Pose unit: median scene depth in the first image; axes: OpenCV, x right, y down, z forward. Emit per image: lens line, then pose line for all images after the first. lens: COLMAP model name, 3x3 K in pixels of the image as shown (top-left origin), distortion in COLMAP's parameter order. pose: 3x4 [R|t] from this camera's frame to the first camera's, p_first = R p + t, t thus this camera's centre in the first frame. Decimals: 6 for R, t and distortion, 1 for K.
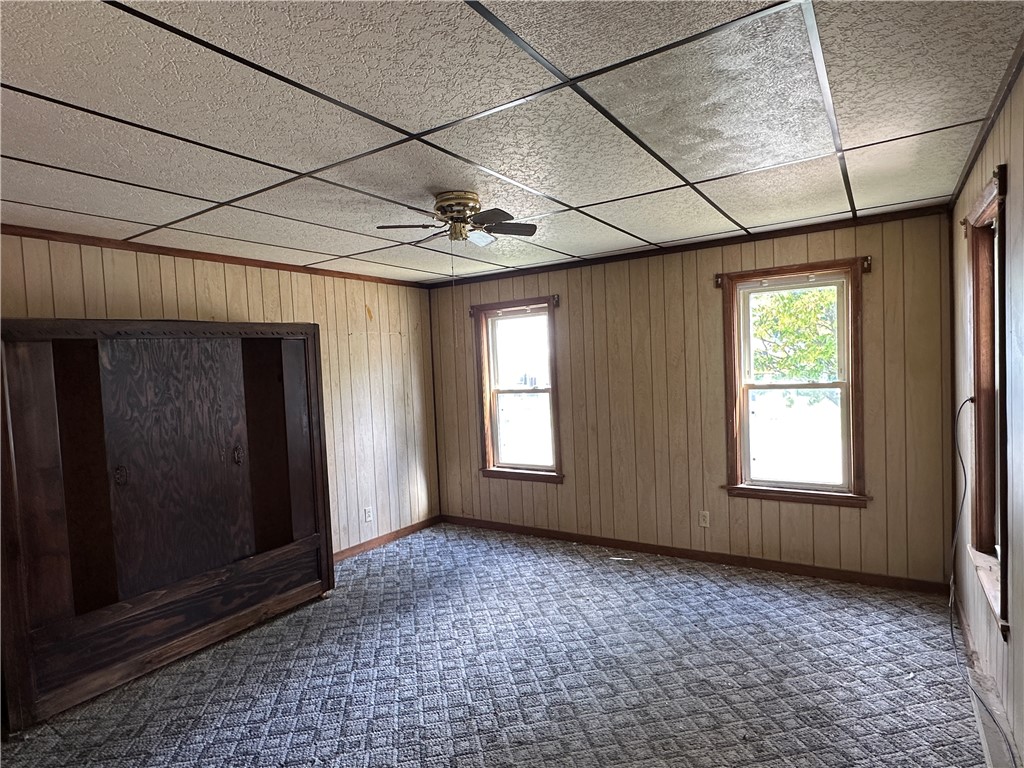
lens RADIAL K [[572.4, 0, 508.4], [0, 572.4, 386.4], [0, 0, 1]] dist [-0.000678, -0.000291]
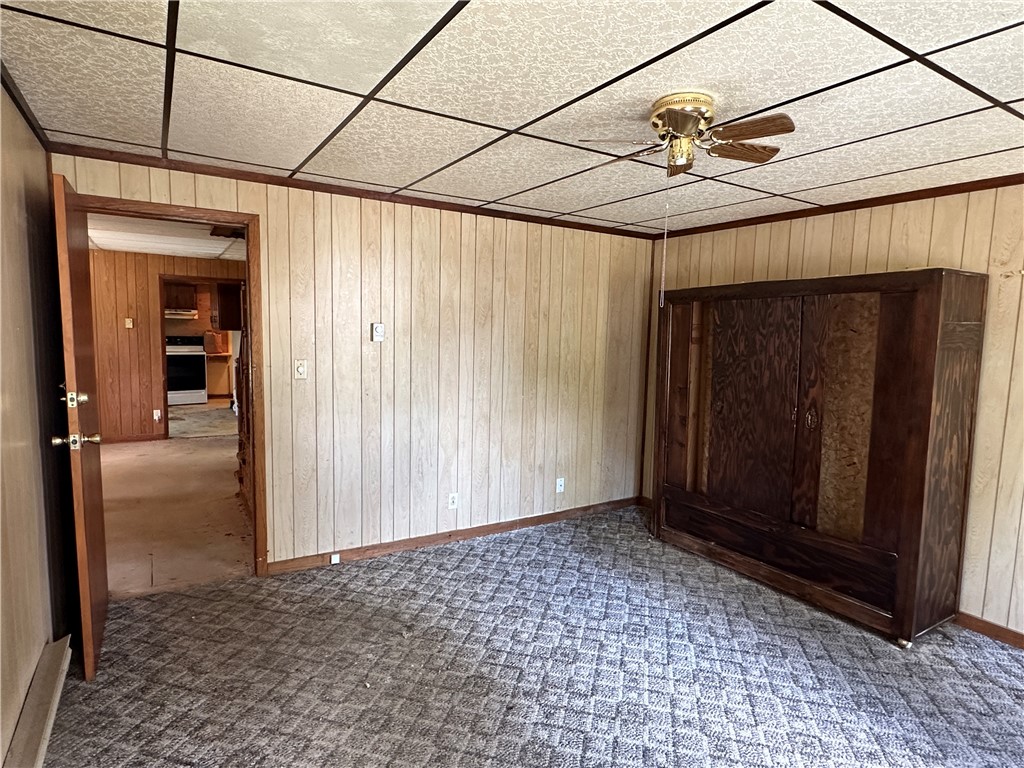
lens RADIAL K [[572.4, 0, 508.4], [0, 572.4, 386.4], [0, 0, 1]] dist [-0.000678, -0.000291]
pose [[-0.425420, 0.121605, -0.896789, 0.633737], [-0.041262, 0.987294, 0.153451, -0.063203], [0.904055, 0.102284, -0.414997, 1.010606]]
